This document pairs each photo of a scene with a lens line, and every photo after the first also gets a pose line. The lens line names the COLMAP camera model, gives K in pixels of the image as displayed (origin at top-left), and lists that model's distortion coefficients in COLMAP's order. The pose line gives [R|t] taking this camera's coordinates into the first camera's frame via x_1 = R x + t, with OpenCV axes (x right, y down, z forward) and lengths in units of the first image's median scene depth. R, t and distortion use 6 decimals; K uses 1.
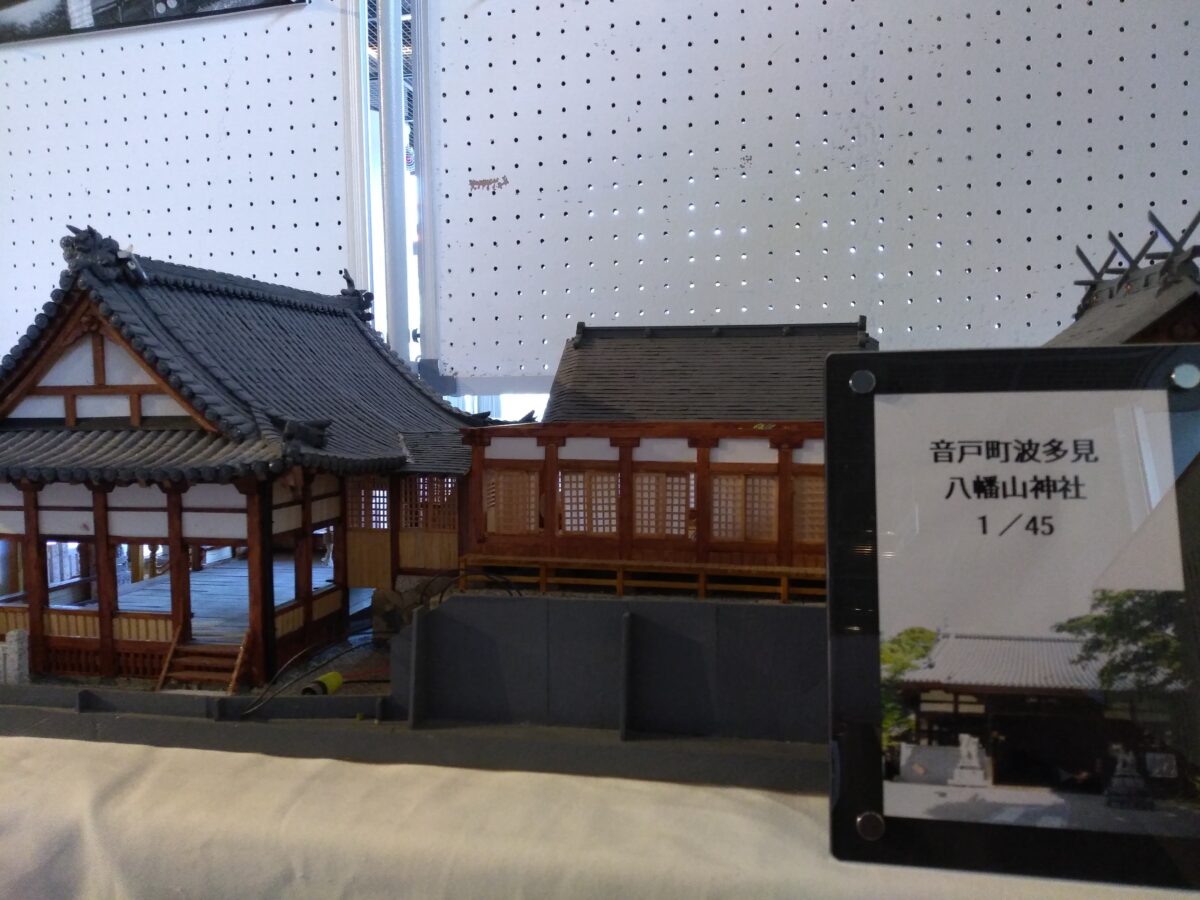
lens RADIAL K [[957.0, 0, 600.0], [0, 957.0, 450.0], [0, 0, 1]] dist [-0.000553, -0.000187]
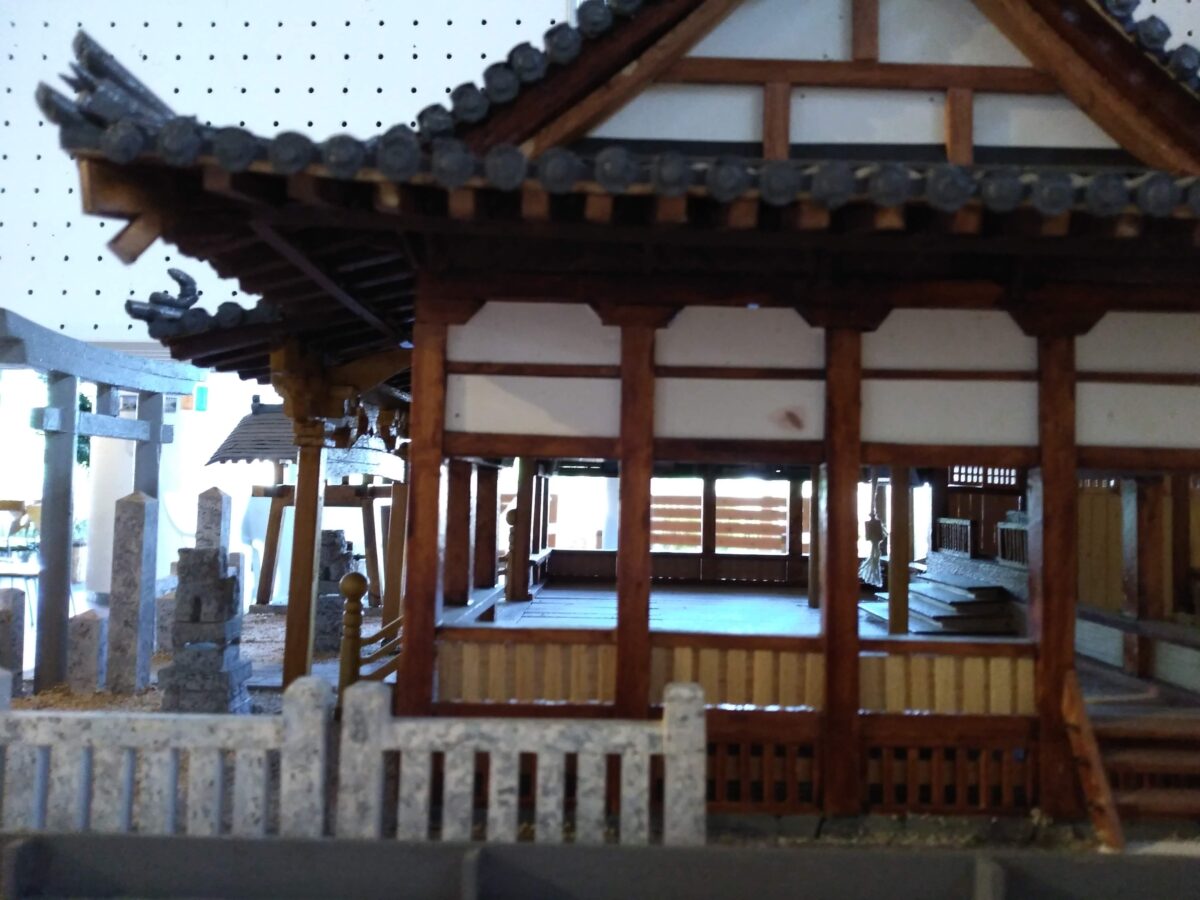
lens RADIAL K [[946.1, 0, 600.0], [0, 946.1, 450.0], [0, 0, 1]] dist [0.118682, -0.243154]
pose [[0.978199, 0.038995, 0.203977, -0.699537], [-0.016220, 0.993558, -0.112157, 0.139313], [-0.207037, 0.106403, 0.972530, 0.641989]]
